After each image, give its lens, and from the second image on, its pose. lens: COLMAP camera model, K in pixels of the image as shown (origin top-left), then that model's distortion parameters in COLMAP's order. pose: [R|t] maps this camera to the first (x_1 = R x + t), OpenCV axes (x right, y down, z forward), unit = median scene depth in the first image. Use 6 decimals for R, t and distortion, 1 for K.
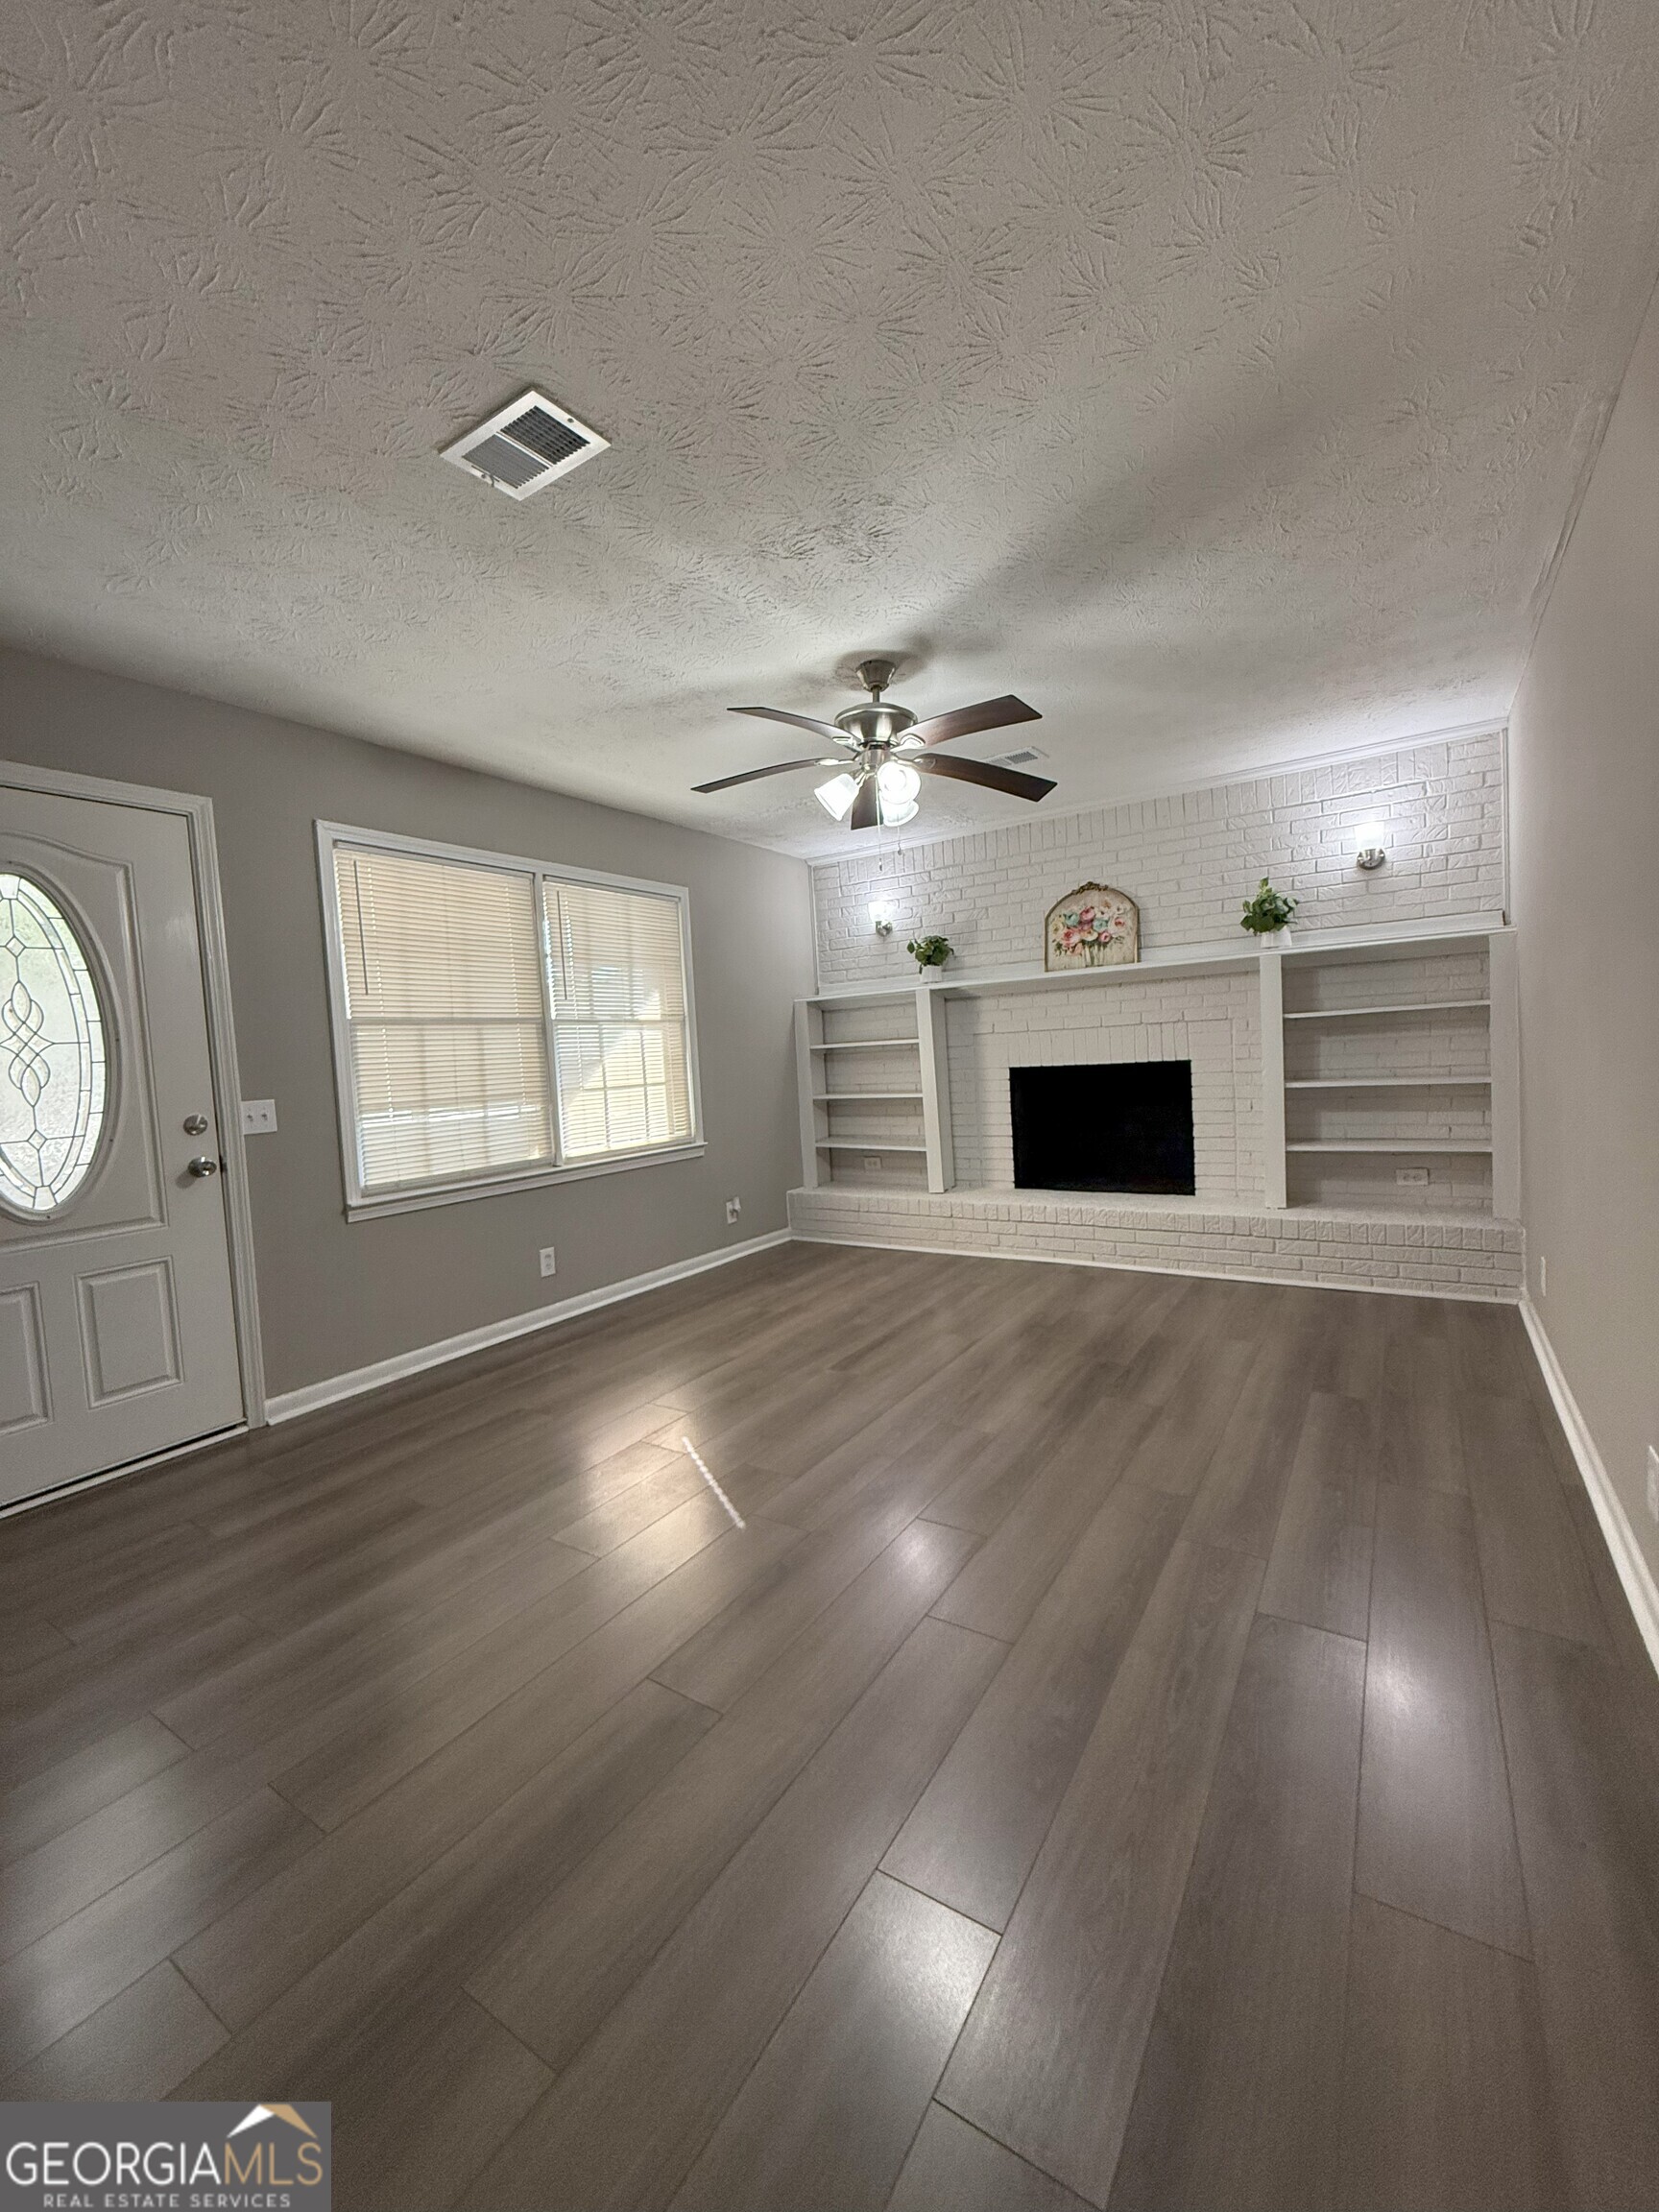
lens RADIAL K [[882.1, 0, 832.8], [0, 882.1, 1099.2], [0, 0, 1]] dist [-0.000612, -0.000109]
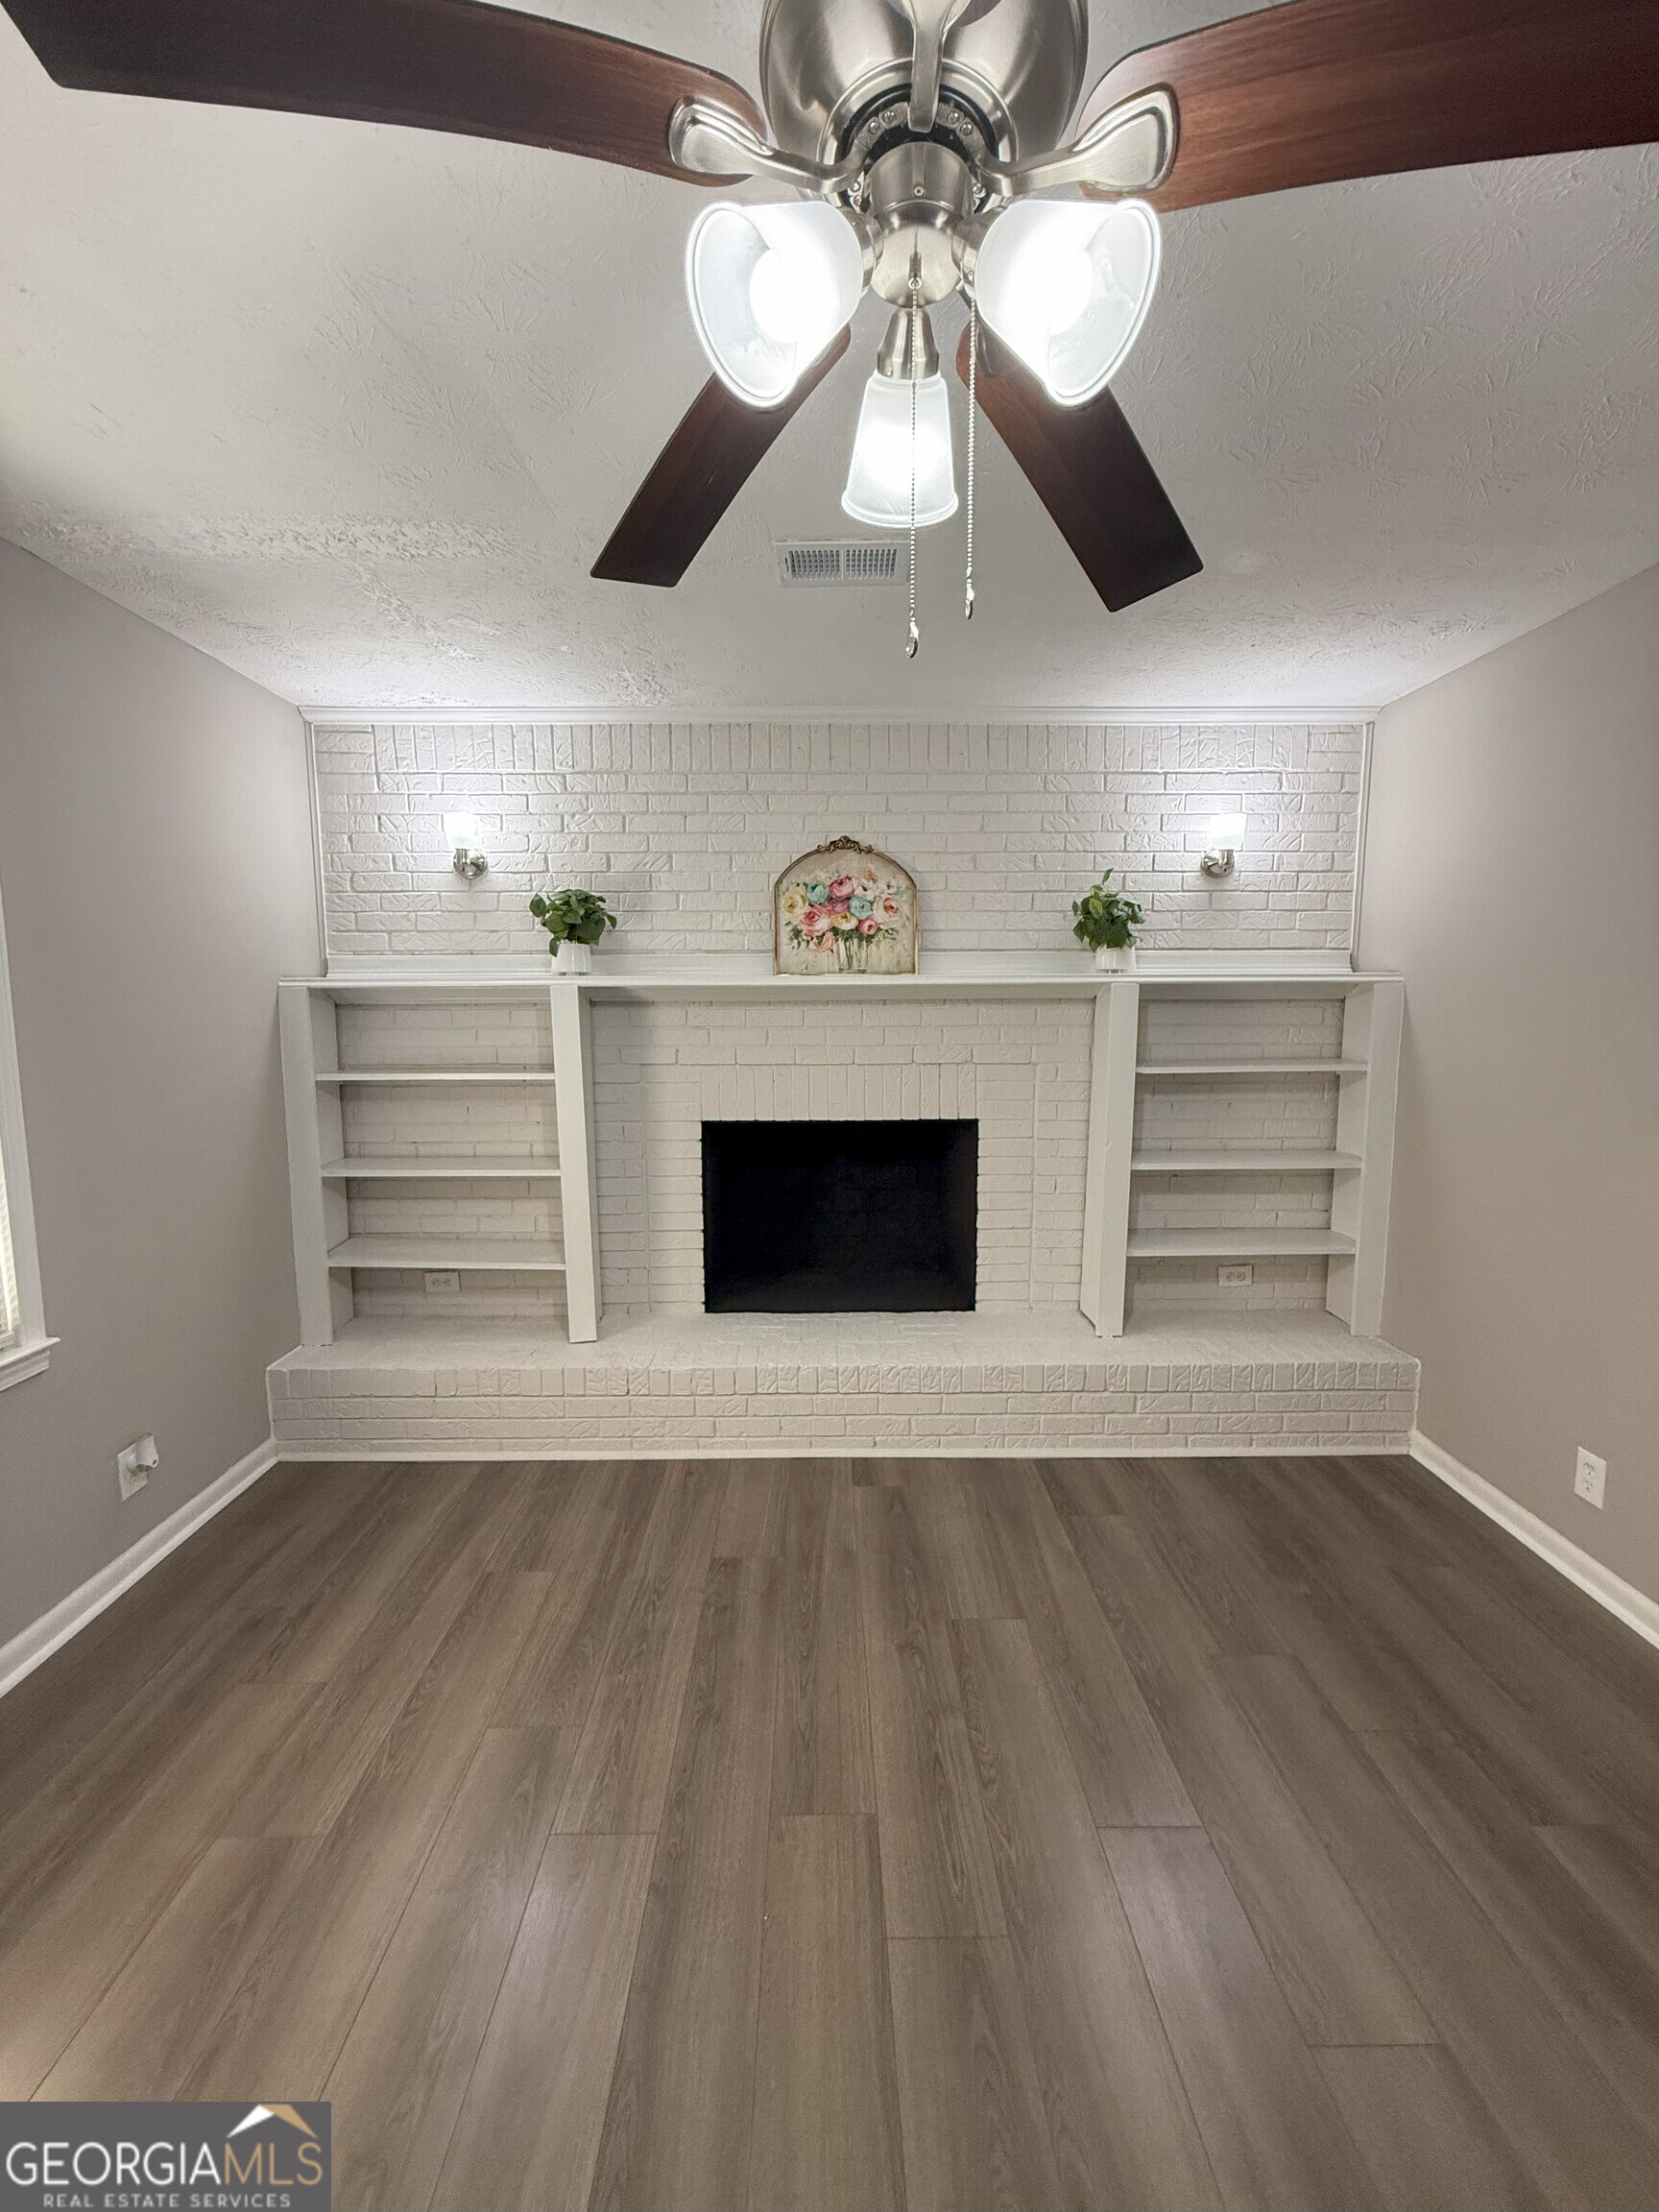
lens RADIAL K [[882.1, 0, 832.8], [0, 882.1, 1099.2], [0, 0, 1]] dist [-0.000612, -0.000109]
pose [[0.831176, -0.008082, 0.555950, -0.070453], [-0.013799, 0.999287, 0.035158, -0.079286], [-0.555838, -0.036894, 0.830472, 0.468886]]
